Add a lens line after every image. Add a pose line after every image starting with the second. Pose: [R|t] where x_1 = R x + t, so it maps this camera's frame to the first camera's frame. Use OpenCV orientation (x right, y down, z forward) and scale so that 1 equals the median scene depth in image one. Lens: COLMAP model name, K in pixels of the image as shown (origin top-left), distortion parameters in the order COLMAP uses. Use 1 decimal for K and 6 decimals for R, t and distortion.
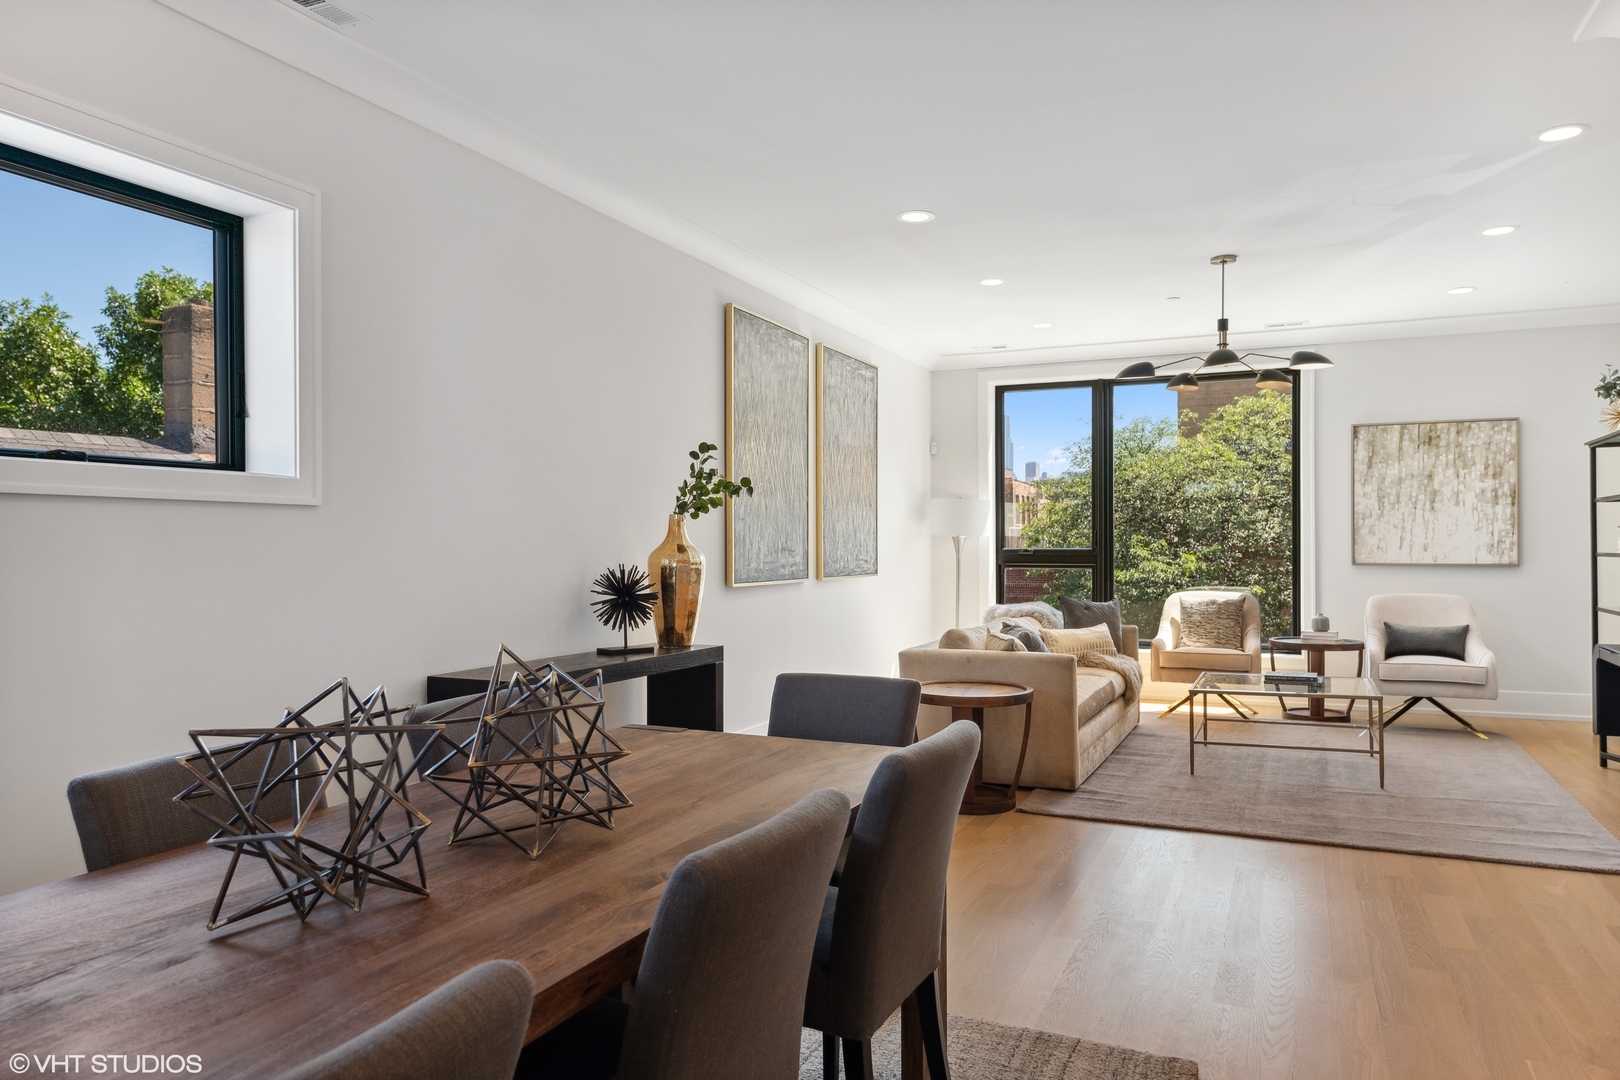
lens RADIAL K [[1114.6, 0, 810.0], [0, 1114.6, 540.0], [0, 0, 1]] dist [0.053916, 0.000329]
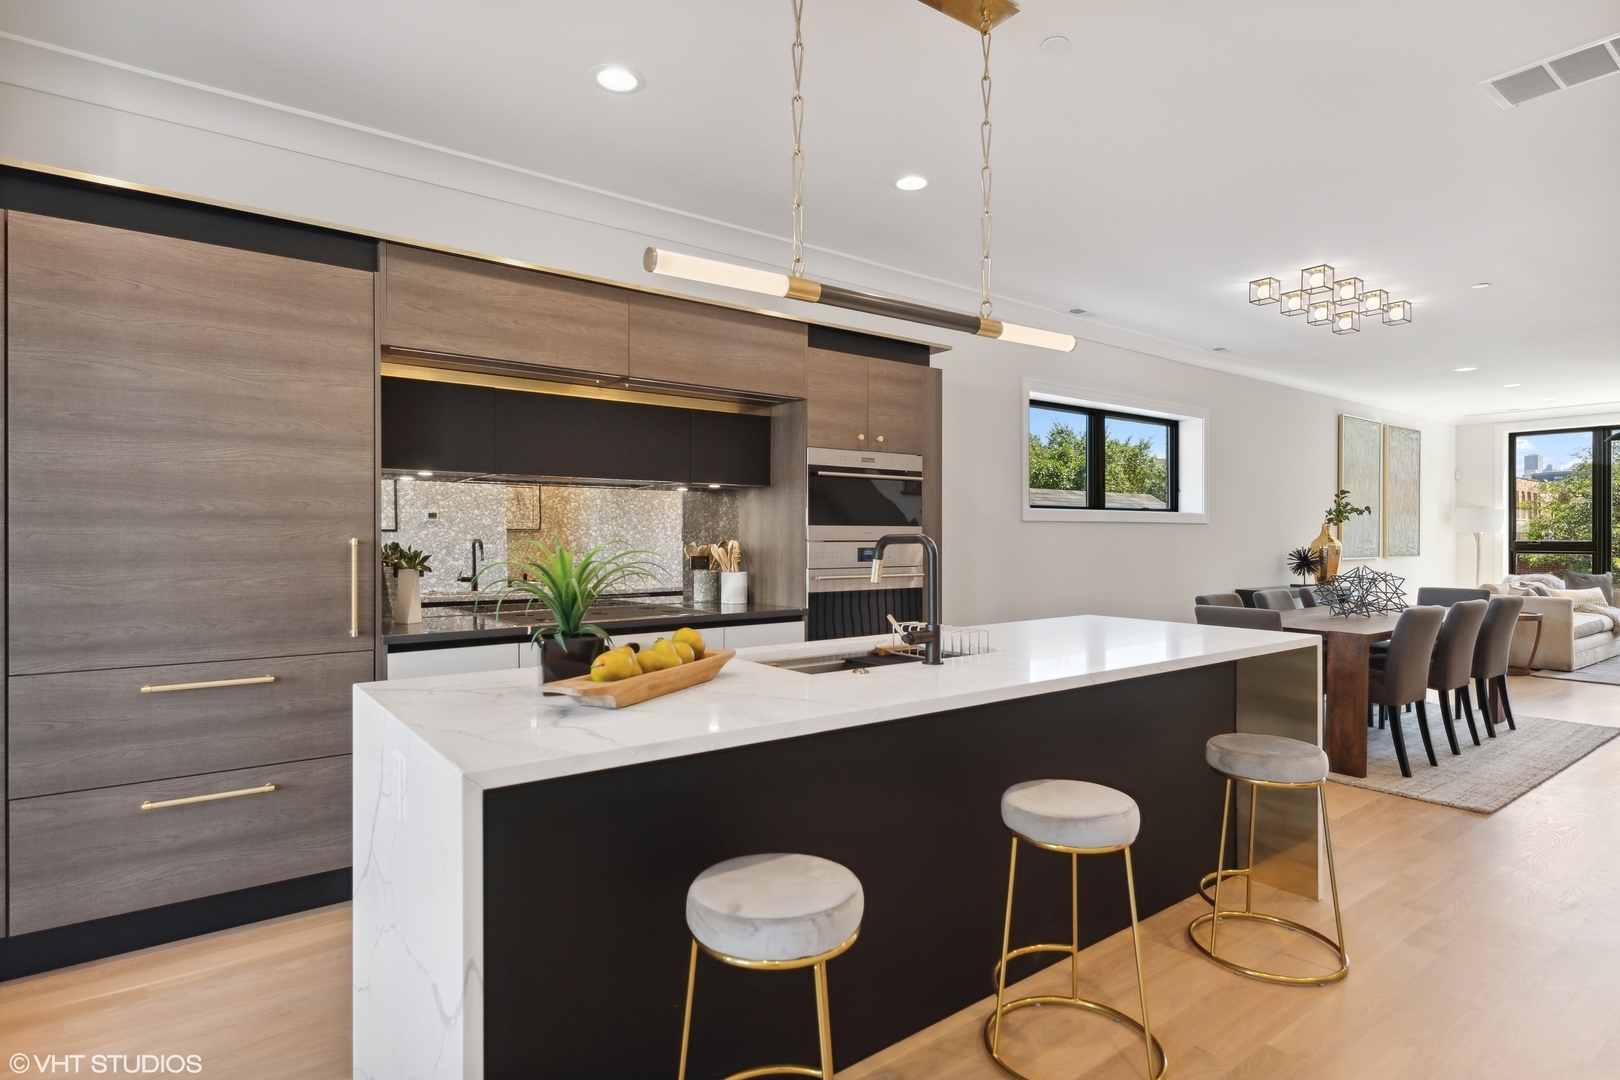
lens RADIAL K [[852.2, 0, 810.0], [0, 852.2, 540.0], [0, 0, 1]] dist [0.000207, -0.000363]
pose [[0.873898, 0.001123, -0.486107, -0.140917], [0.001968, 0.999981, 0.005848, -0.002624], [0.486105, -0.006068, 0.873880, -0.663240]]
